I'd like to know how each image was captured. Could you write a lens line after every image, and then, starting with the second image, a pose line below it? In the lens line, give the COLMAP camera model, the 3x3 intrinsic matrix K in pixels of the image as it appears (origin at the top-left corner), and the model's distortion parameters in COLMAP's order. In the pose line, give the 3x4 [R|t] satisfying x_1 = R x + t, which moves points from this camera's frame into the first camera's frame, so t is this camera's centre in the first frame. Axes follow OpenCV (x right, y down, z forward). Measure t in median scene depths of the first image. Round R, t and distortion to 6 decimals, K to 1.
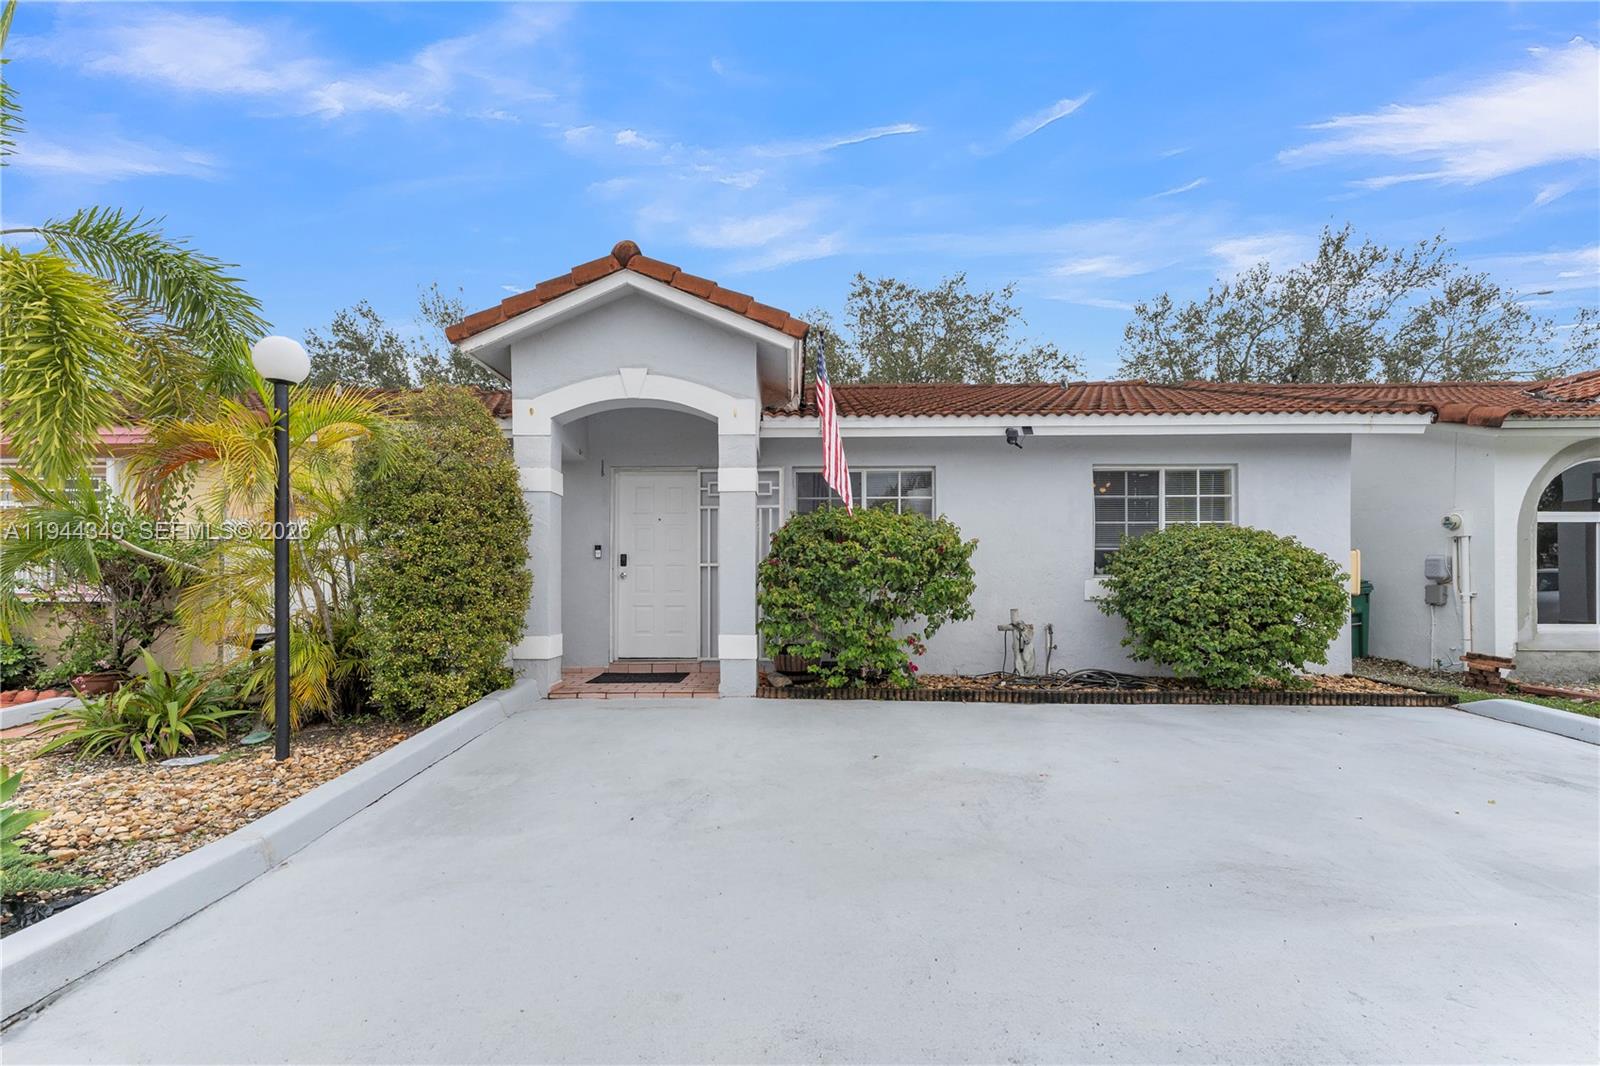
lens RADIAL K [[683.9, 0, 793.9], [0, 683.9, 574.1], [0, 0, 1]] dist [-0.000516, -0.000307]
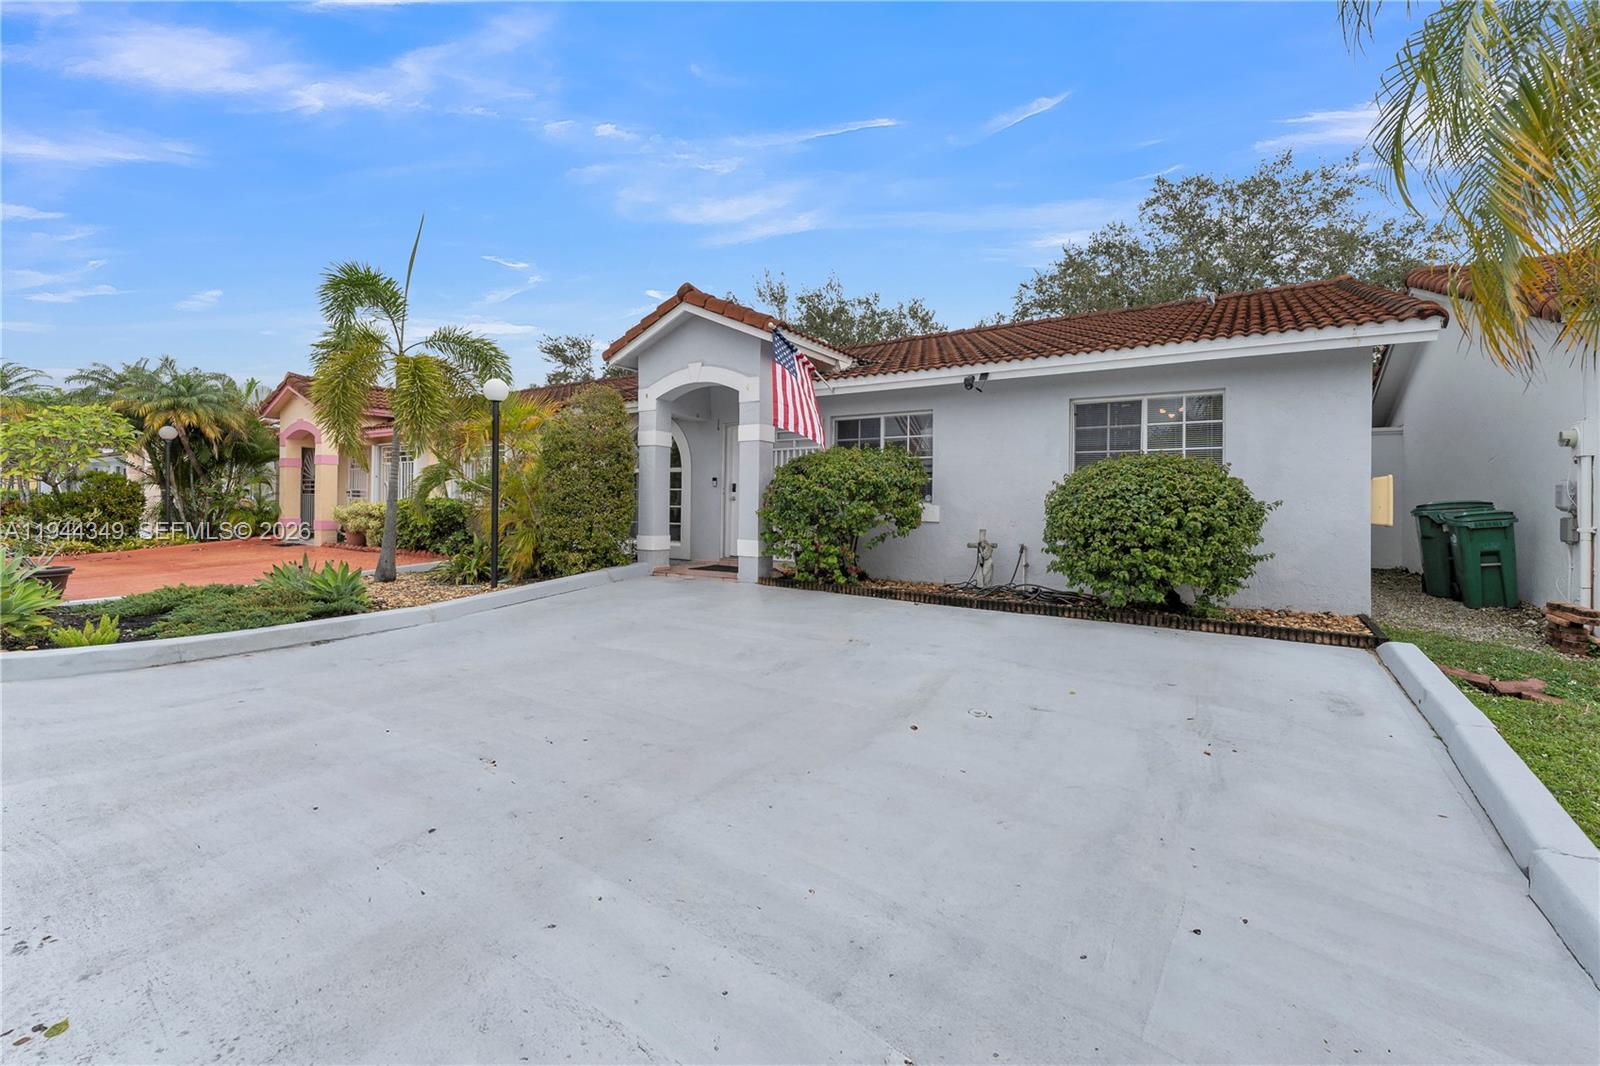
lens RADIAL K [[675.1, 0, 801.8], [0, 675.1, 482.0], [0, 0, 1]] dist [0.000557, -0.000059]
pose [[0.851234, -0.005505, -0.524758, 0.741935], [-0.006810, 0.999745, -0.021536, -0.002923], [0.524743, 0.021906, 0.850979, -0.154616]]
